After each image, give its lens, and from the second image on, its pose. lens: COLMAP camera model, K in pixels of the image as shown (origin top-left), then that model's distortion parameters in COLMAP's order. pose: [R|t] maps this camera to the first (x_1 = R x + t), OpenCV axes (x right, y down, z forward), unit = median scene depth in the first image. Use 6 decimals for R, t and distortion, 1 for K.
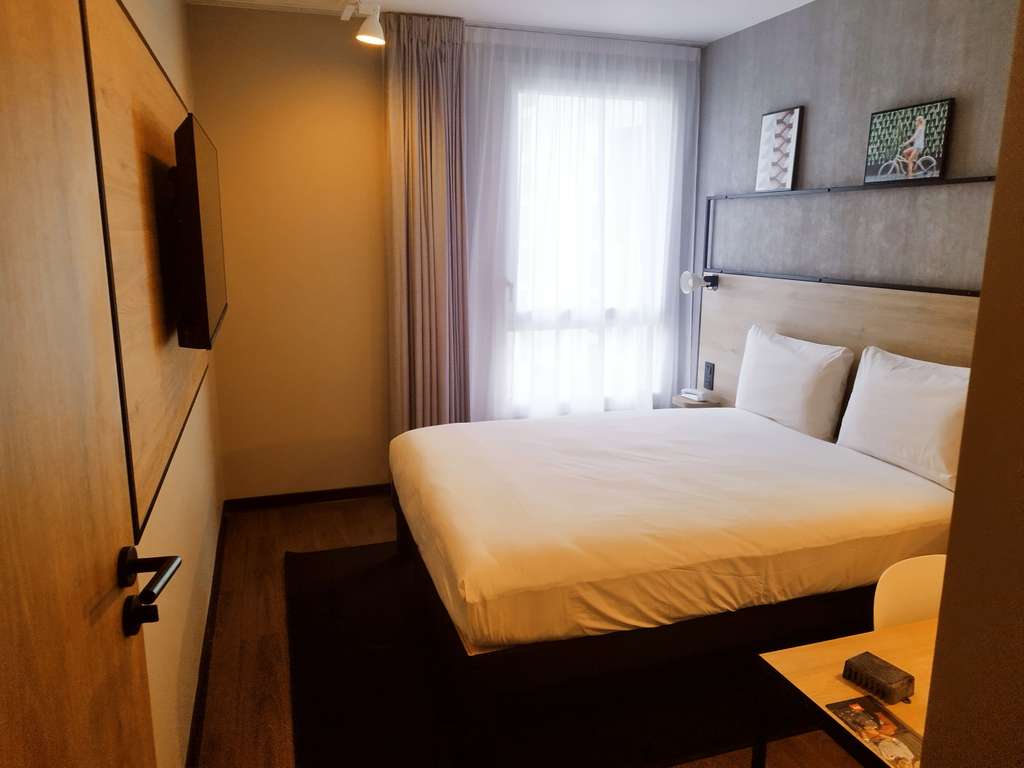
lens RADIAL K [[744.2, 0, 513.1], [0, 744.2, 386.7], [0, 0, 1]] dist [0.007684, -0.004281]
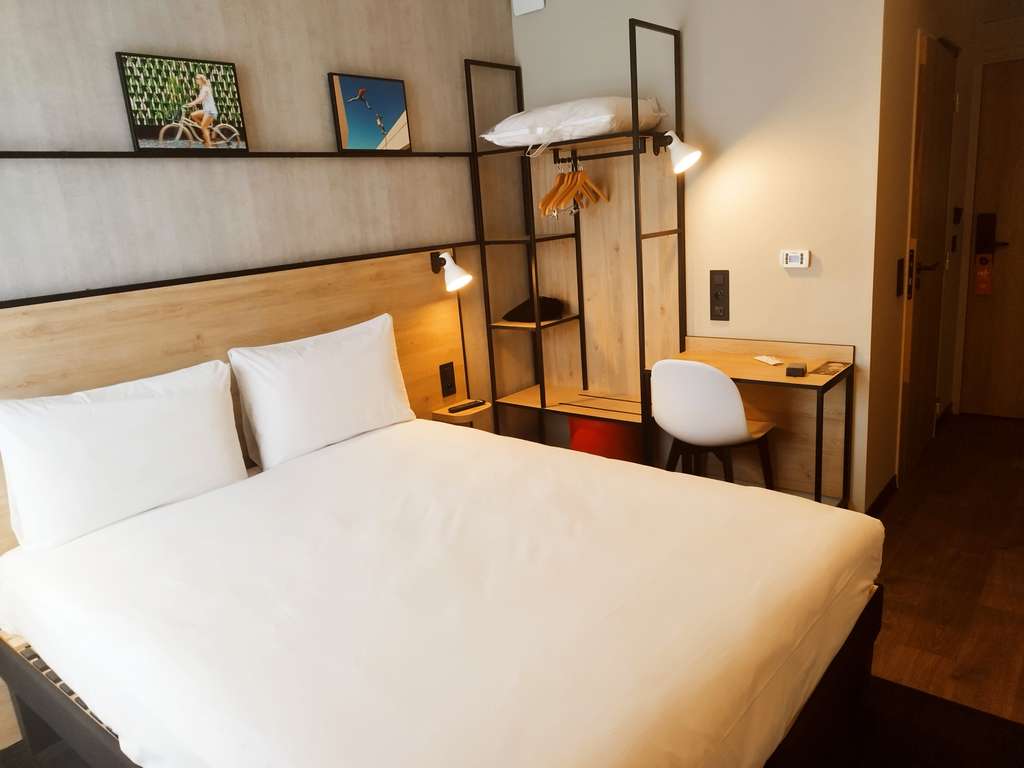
lens RADIAL K [[744.2, 0, 522.2], [0, 744.2, 381.7], [0, 0, 1]] dist [0.007684, -0.004281]
pose [[-0.537132, -0.174588, 0.825232, -0.411617], [0.233535, 0.909319, 0.344383, -0.246893], [-0.810525, 0.377700, -0.447652, 1.197000]]
